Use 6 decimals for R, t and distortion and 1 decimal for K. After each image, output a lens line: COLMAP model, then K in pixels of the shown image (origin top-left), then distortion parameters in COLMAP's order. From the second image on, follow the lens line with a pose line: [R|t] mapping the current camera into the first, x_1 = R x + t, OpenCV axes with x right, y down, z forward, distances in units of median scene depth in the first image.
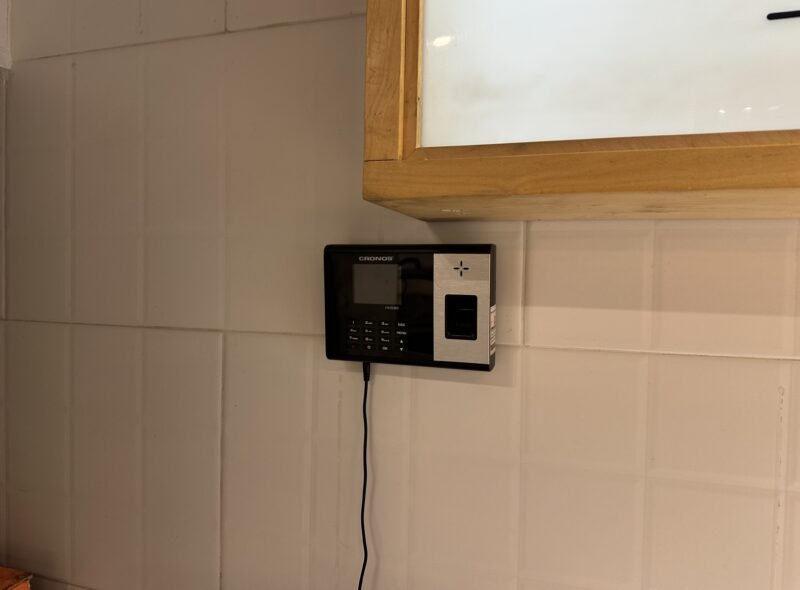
lens RADIAL K [[562.8, 0, 400.0], [0, 562.8, 295.0], [0, 0, 1]] dist [0.061078, -0.098019]
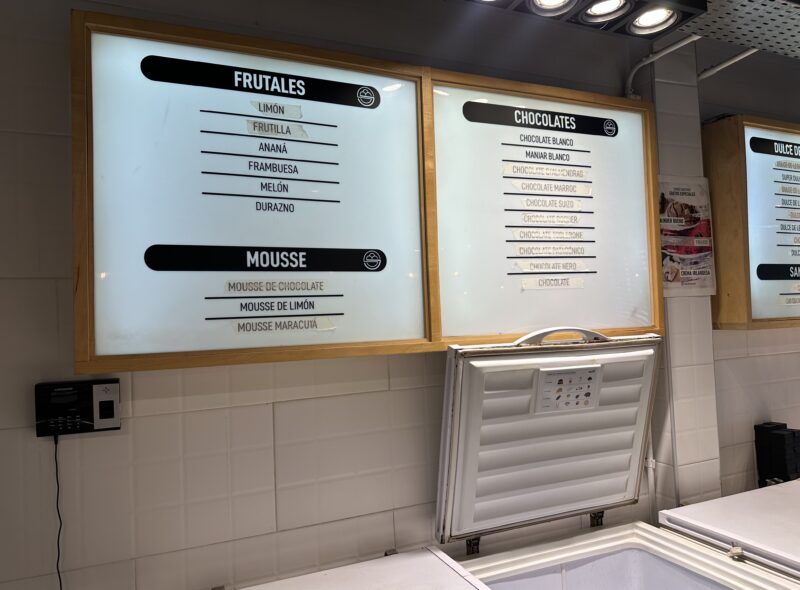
lens RADIAL K [[562.8, 0, 400.0], [0, 562.8, 295.0], [0, 0, 1]] dist [0.061078, -0.098019]
pose [[0.751590, -0.019529, 0.659341, -0.556451], [0.077544, 0.995247, -0.058914, -0.213888], [-0.655057, 0.095407, 0.749532, -1.766388]]
